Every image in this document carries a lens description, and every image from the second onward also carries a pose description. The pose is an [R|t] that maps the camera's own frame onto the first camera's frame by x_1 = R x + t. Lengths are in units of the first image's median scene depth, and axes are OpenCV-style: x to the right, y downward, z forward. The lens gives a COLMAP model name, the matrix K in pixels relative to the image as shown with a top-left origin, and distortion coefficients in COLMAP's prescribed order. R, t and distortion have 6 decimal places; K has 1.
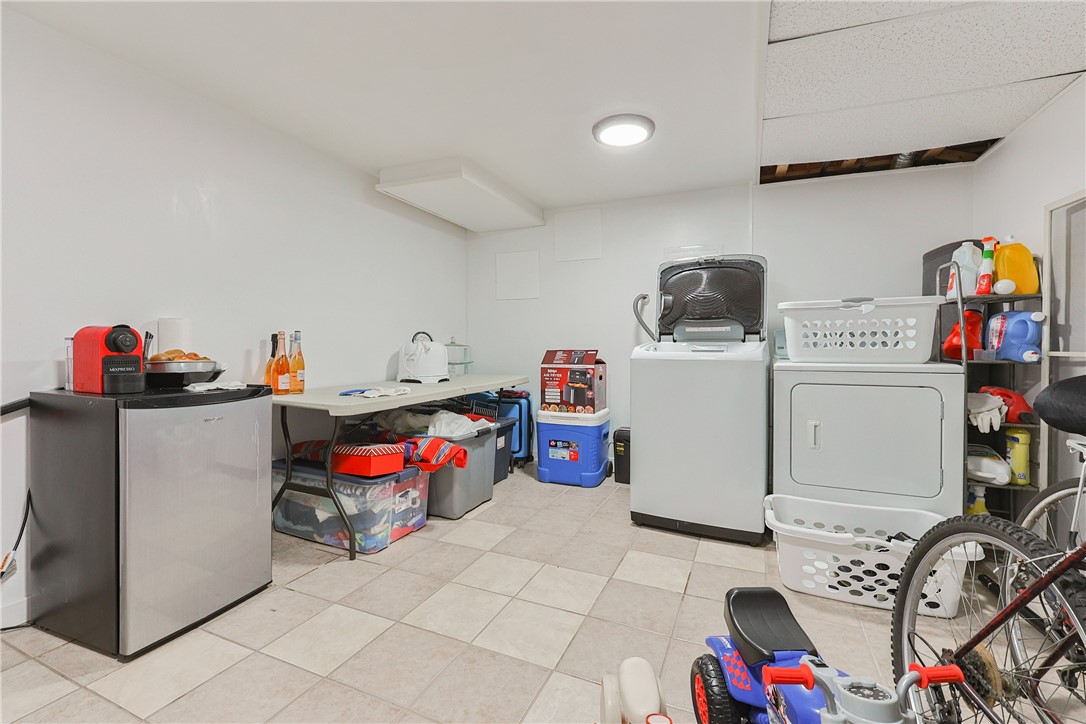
lens RADIAL K [[460.0, 0, 552.9], [0, 460.0, 352.5], [0, 0, 1]] dist [-0.004060, -0.000455]
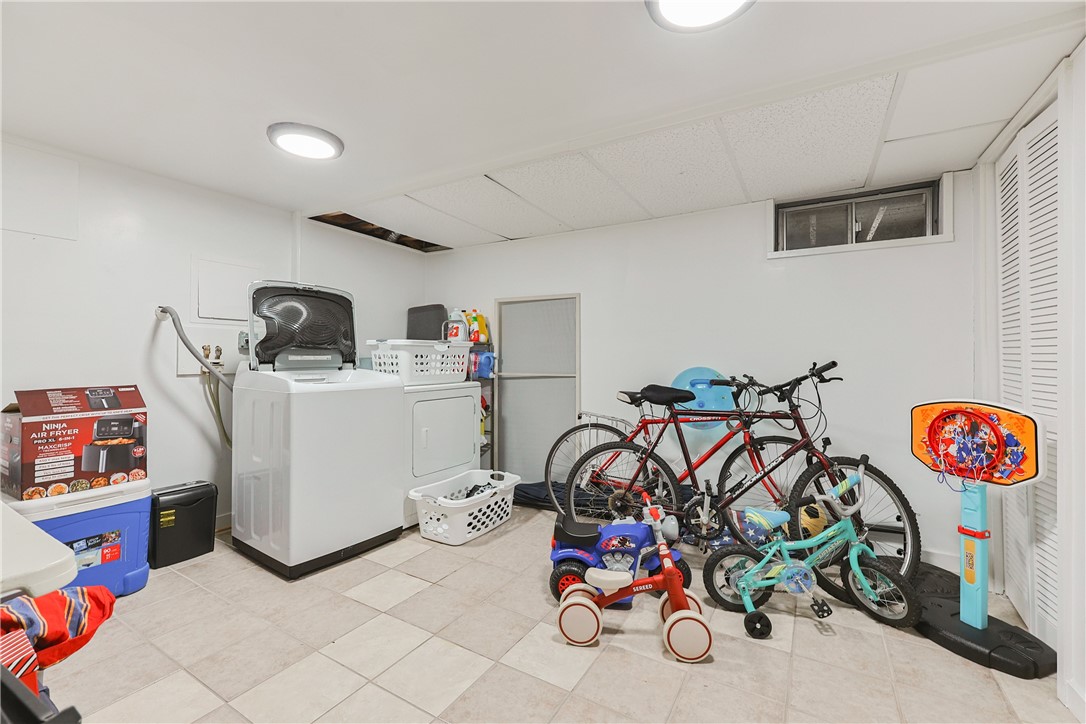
lens RADIAL K [[460.0, 0, 549.6], [0, 460.0, 358.6], [0, 0, 1]] dist [-0.004060, -0.000455]
pose [[0.117832, -0.005646, 0.993017, -0.535340], [0.012466, 0.999913, 0.004206, -0.042485], [-0.992955, 0.011884, 0.117893, 0.333006]]
